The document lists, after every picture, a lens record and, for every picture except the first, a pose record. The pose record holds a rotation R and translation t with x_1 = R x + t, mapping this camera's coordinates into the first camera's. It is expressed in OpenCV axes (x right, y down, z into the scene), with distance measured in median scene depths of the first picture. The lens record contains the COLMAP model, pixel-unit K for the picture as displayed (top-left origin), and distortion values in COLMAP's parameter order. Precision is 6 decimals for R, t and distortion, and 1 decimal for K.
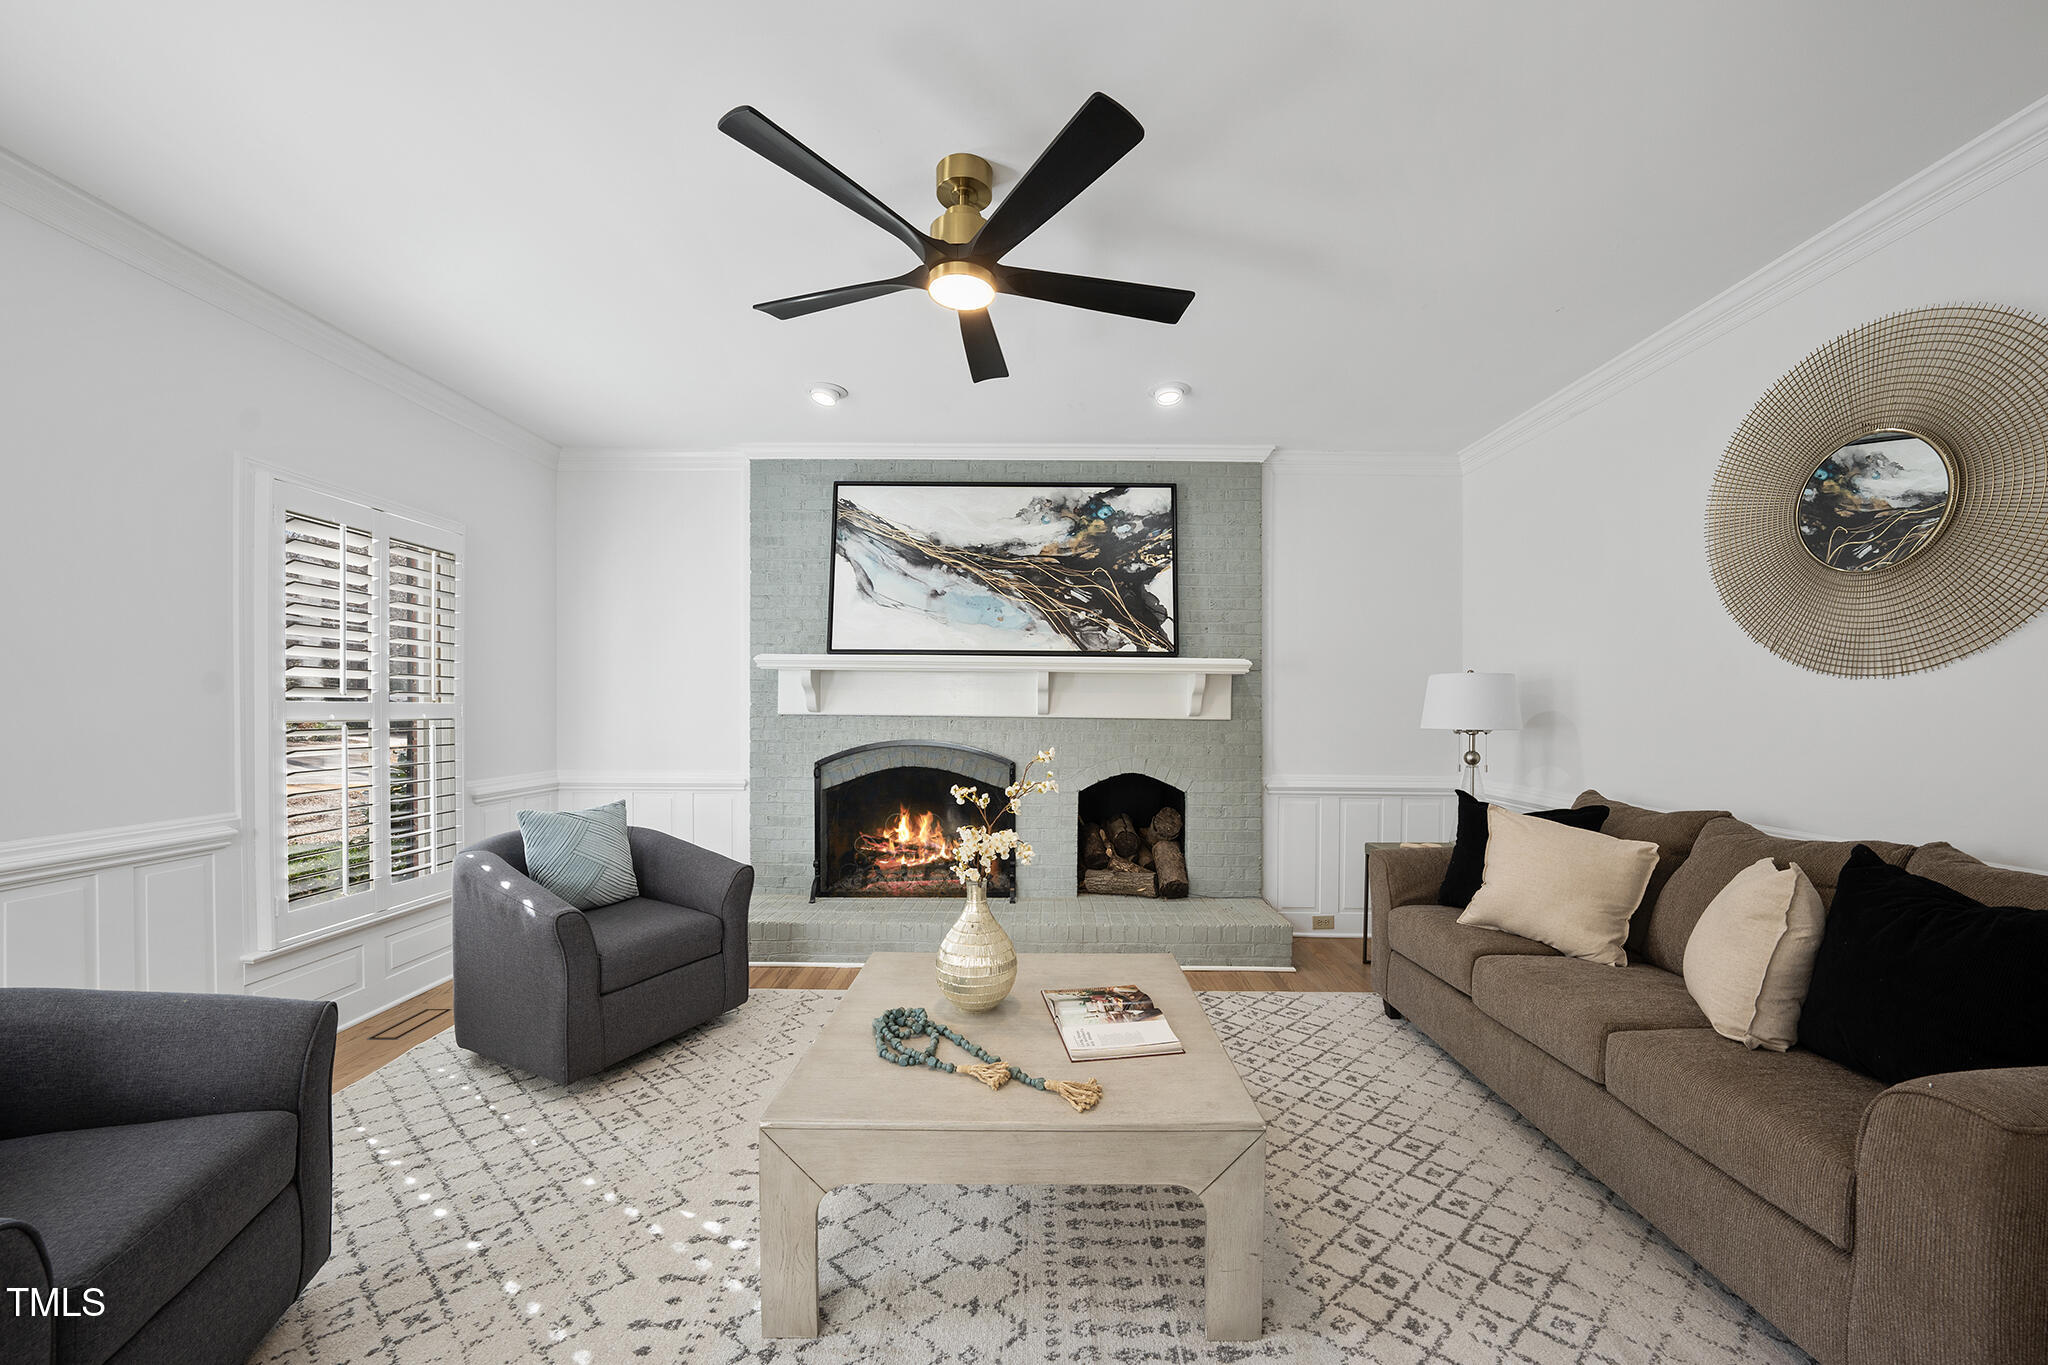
lens RADIAL K [[728.1, 0, 1033.1], [0, 728.1, 713.8], [0, 0, 1]] dist [-0.022247, 0.004202]
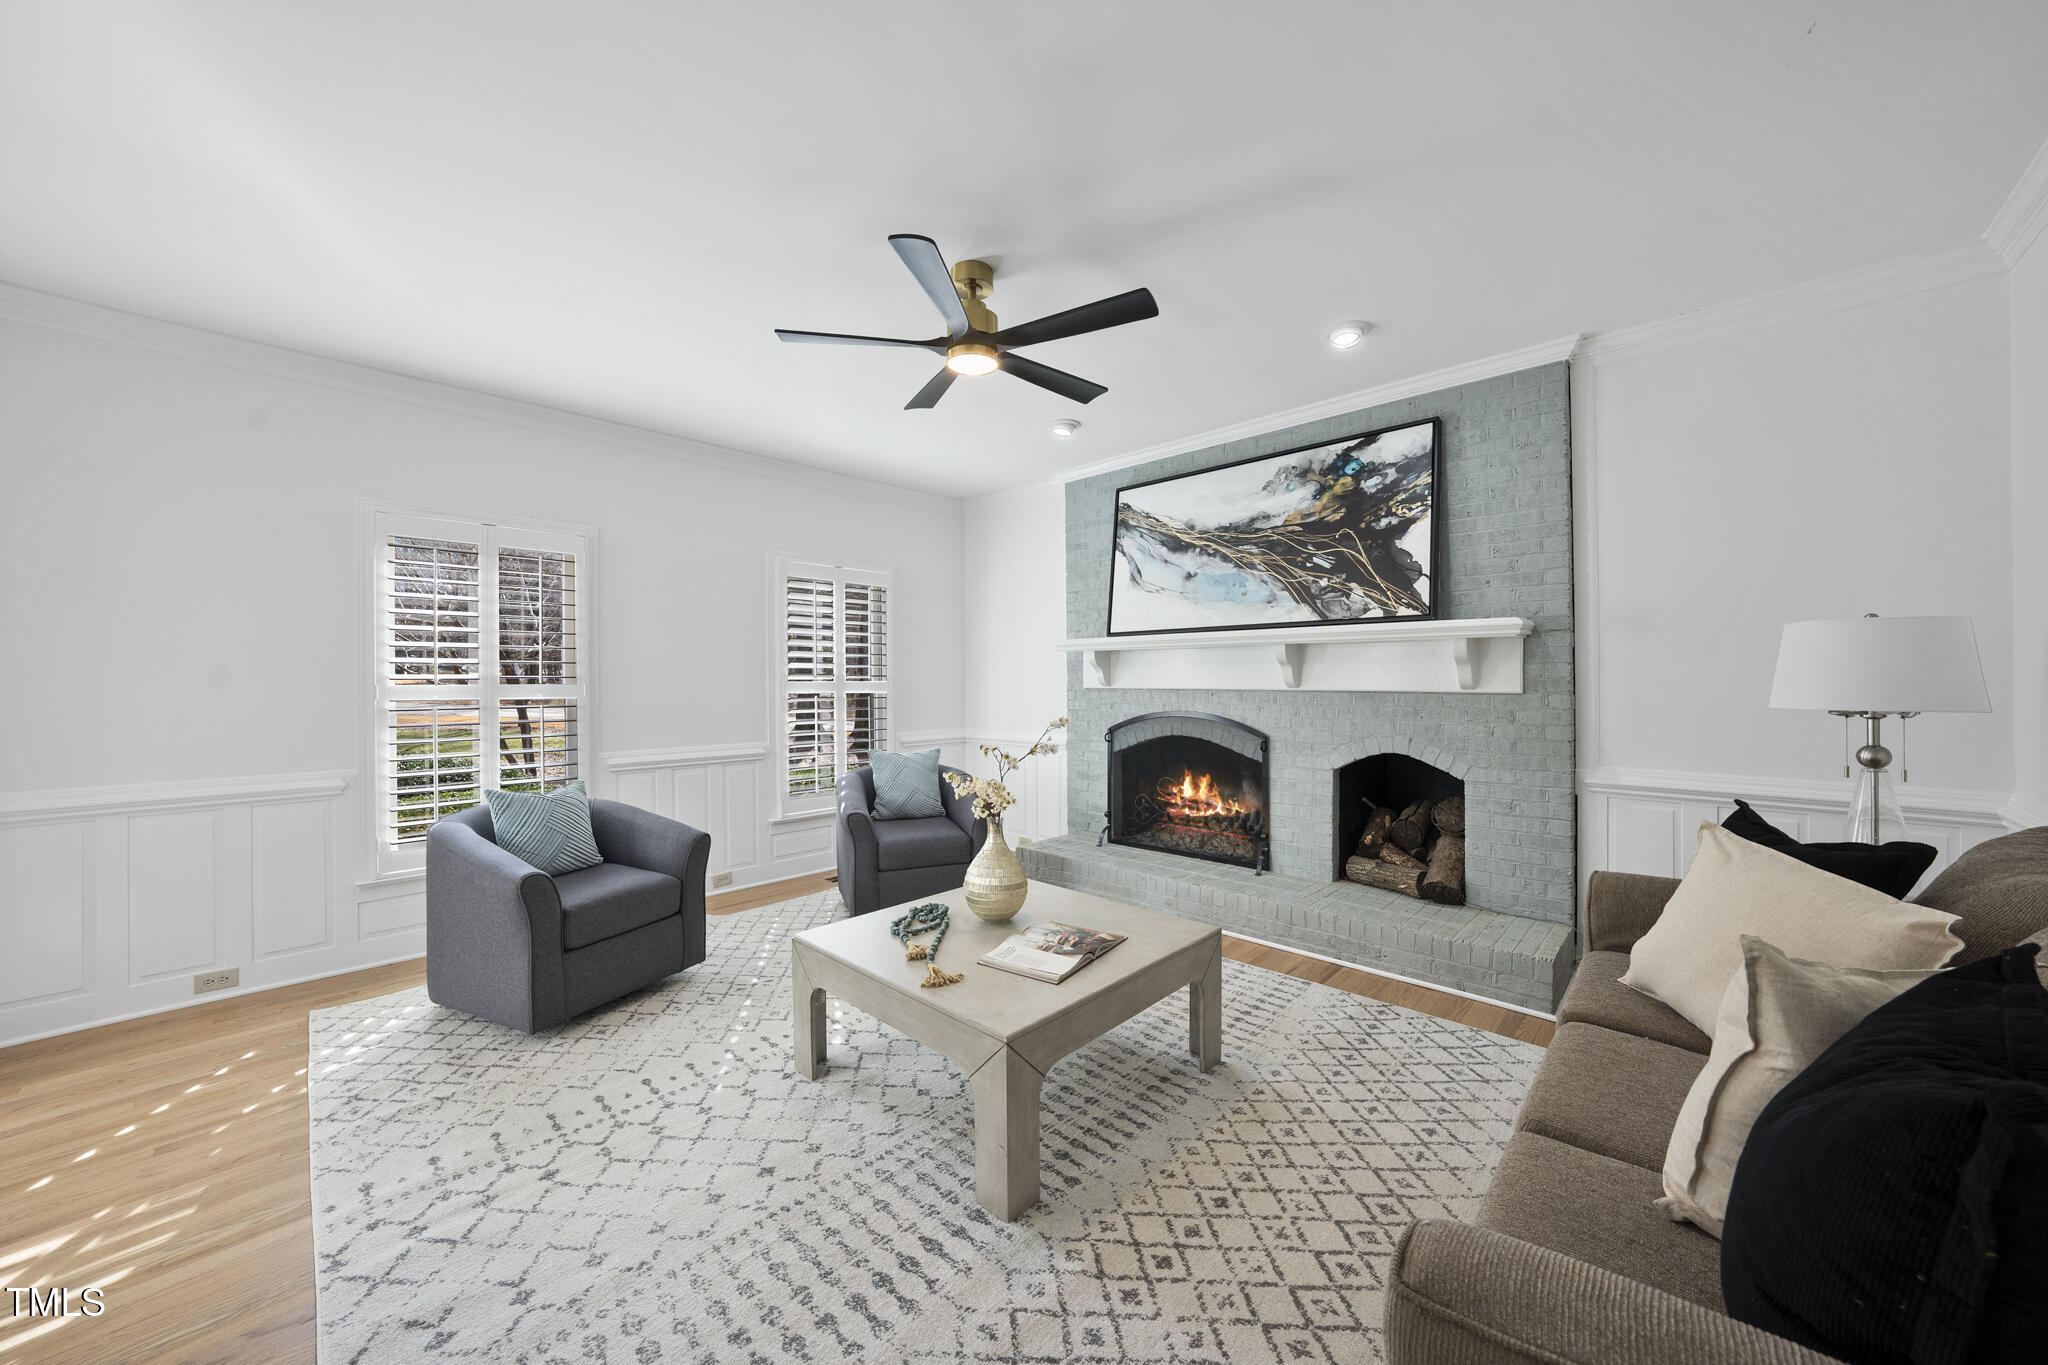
lens RADIAL K [[728.1, 0, 1049.7], [0, 728.1, 680.7], [0, 0, 1]] dist [-0.022247, 0.004202]
pose [[0.730454, -0.009281, -0.682899, 0.447957], [0.004144, 0.999949, -0.009157, -0.000409], [0.682949, 0.003859, 0.730456, 0.070291]]
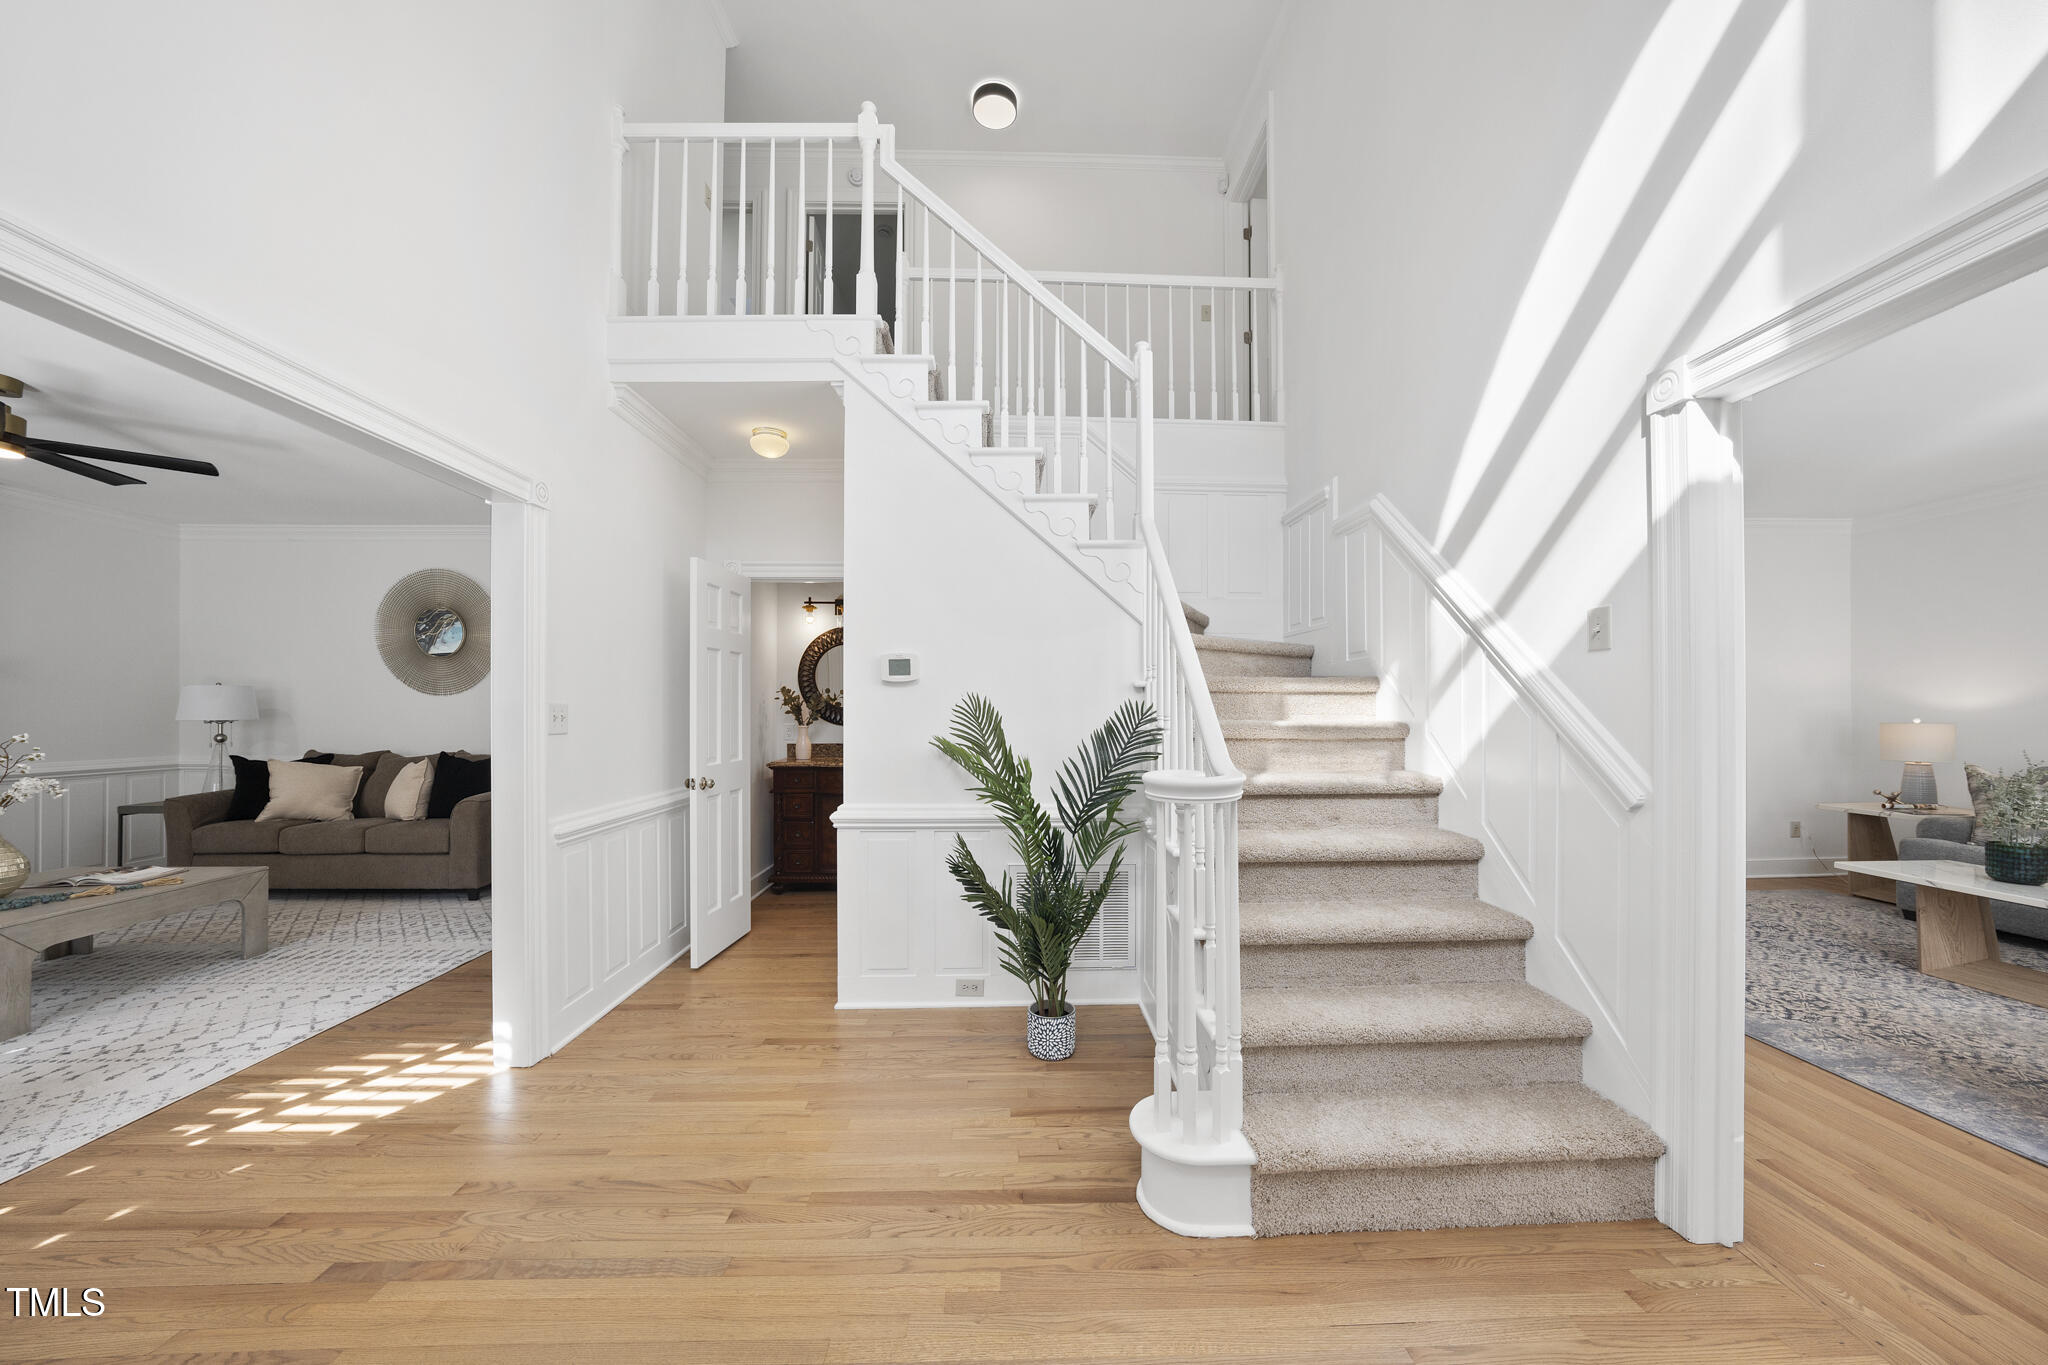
lens RADIAL K [[708.2, 0, 1009.9], [0, 708.2, 700.7], [0, 0, 1]] dist [-0.002650, -0.000174]
pose [[-0.023599, 0.007747, 0.999691, -0.859933], [0.009139, 0.999930, -0.007533, 0.005499], [-0.999680, 0.008958, -0.023668, -0.608229]]
